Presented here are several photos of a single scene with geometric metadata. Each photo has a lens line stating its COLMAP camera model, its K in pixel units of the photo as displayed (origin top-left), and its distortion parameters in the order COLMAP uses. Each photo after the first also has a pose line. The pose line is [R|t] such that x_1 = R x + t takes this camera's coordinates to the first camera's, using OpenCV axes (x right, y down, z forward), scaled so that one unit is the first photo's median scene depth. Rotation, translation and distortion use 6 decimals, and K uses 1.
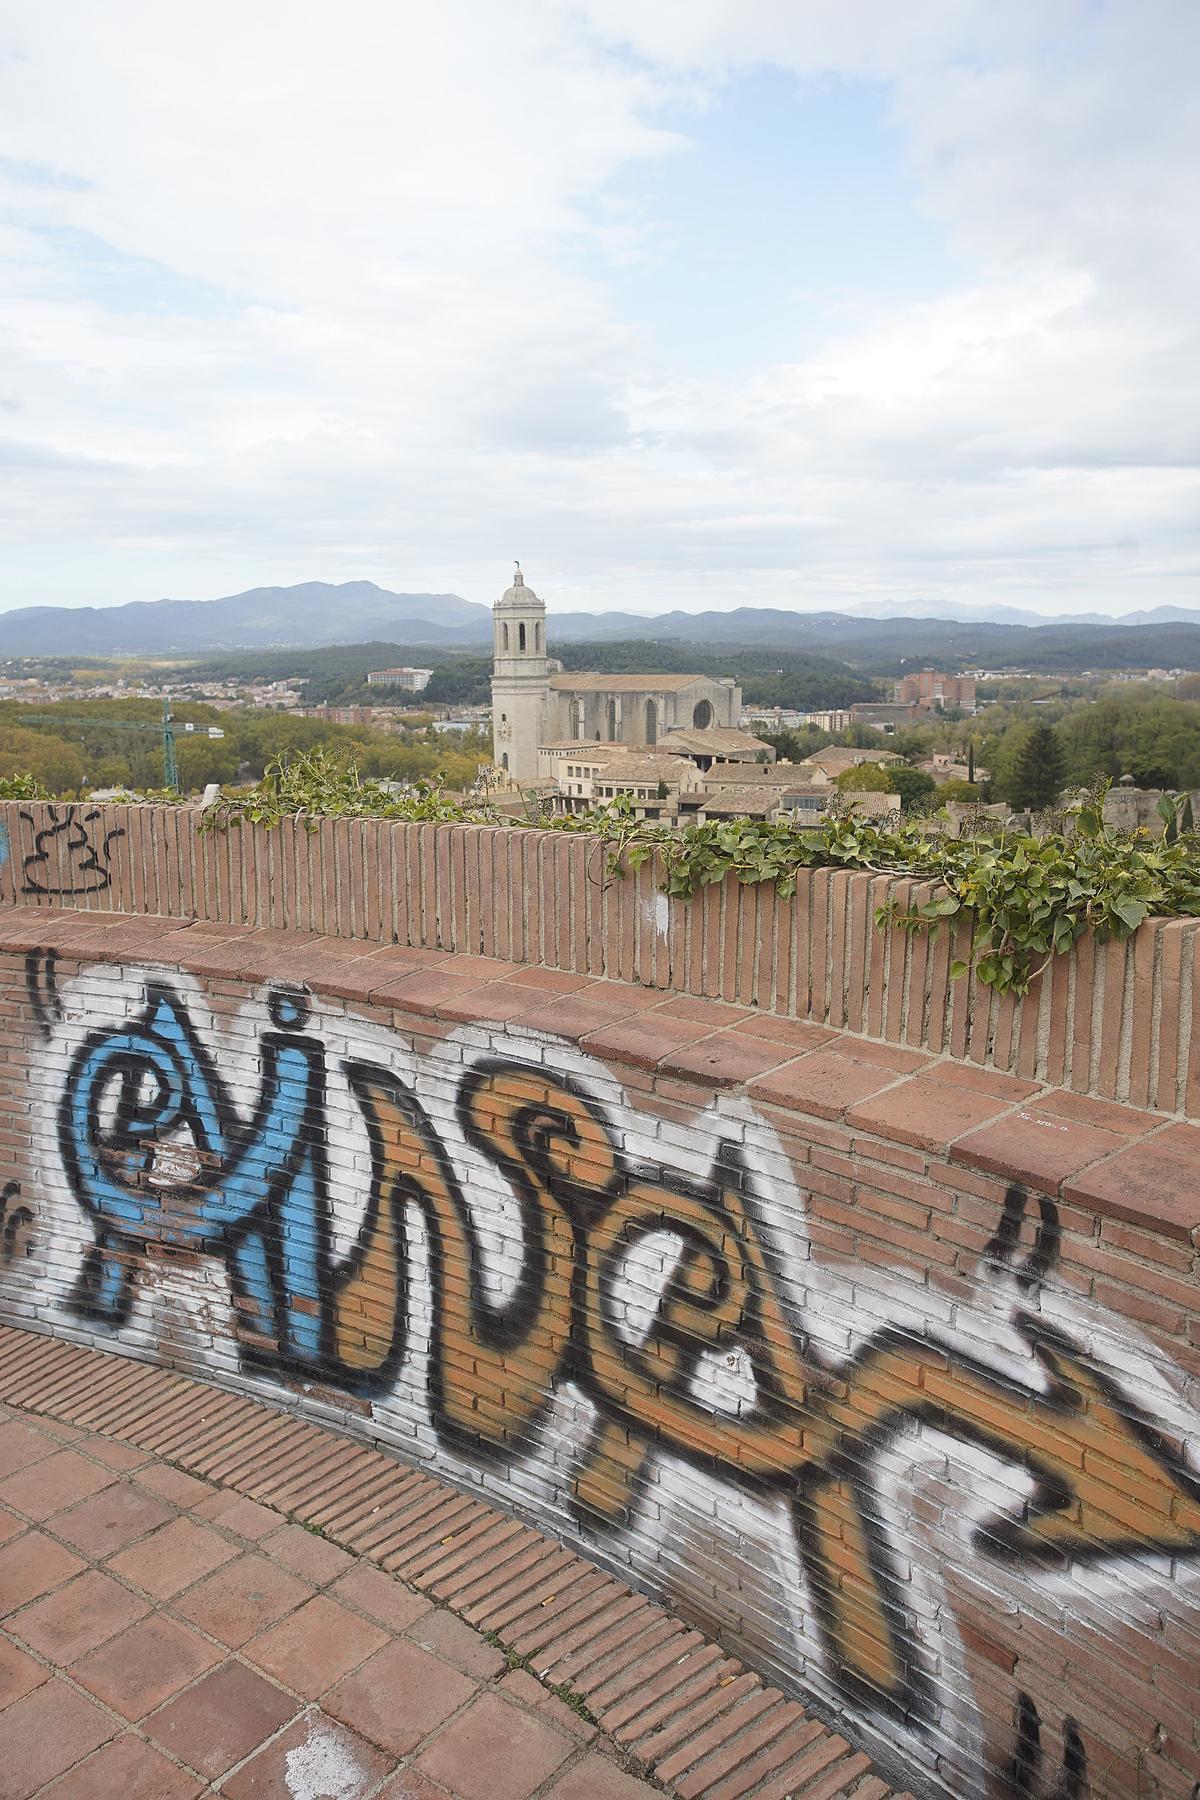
lens RADIAL K [[1342.7, 0, 594.1], [0, 1342.7, 909.6], [0, 0, 1]] dist [-0.042798, 0.070564]
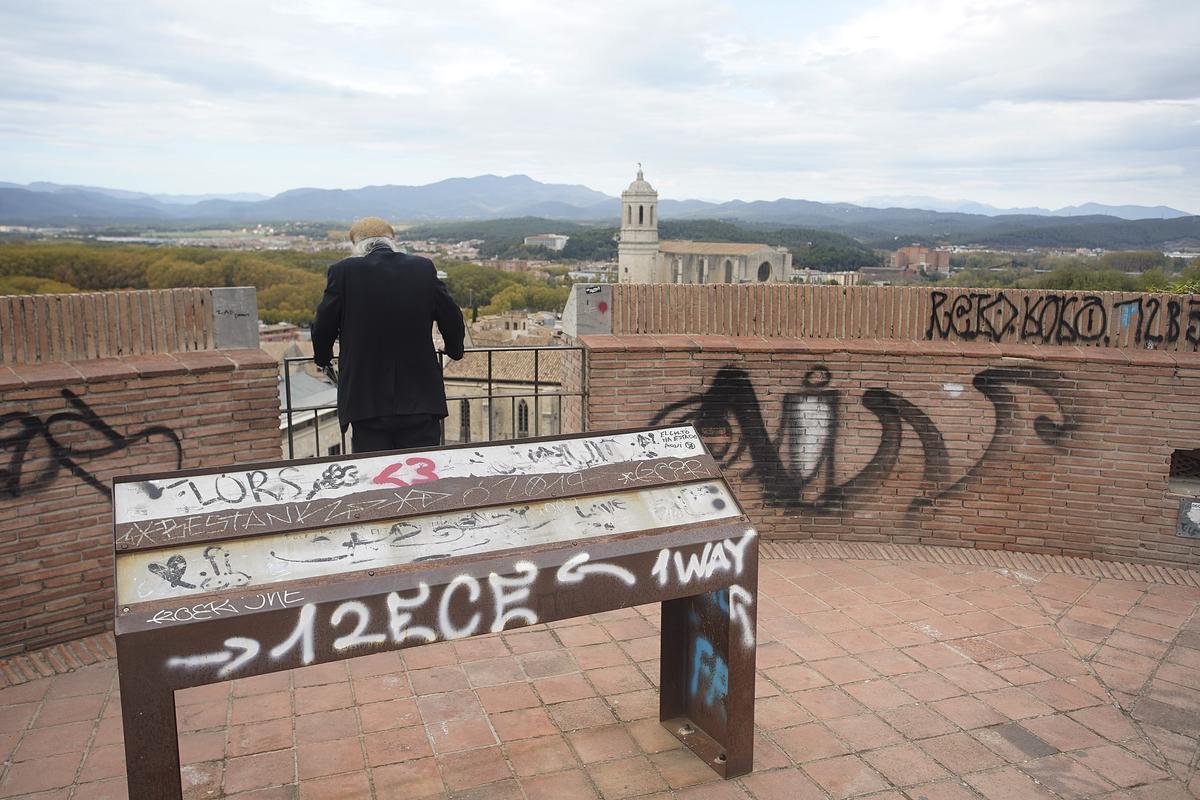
lens RADIAL K [[924.4, 0, 589.3], [0, 924.4, 398.5], [0, 0, 1]] dist [-0.043644, 0.089271]
pose [[0.995500, 0.039029, -0.086348, -1.464056], [-0.039434, 0.999218, -0.002997, 0.114292], [0.086164, 0.006388, 0.996261, -0.356317]]
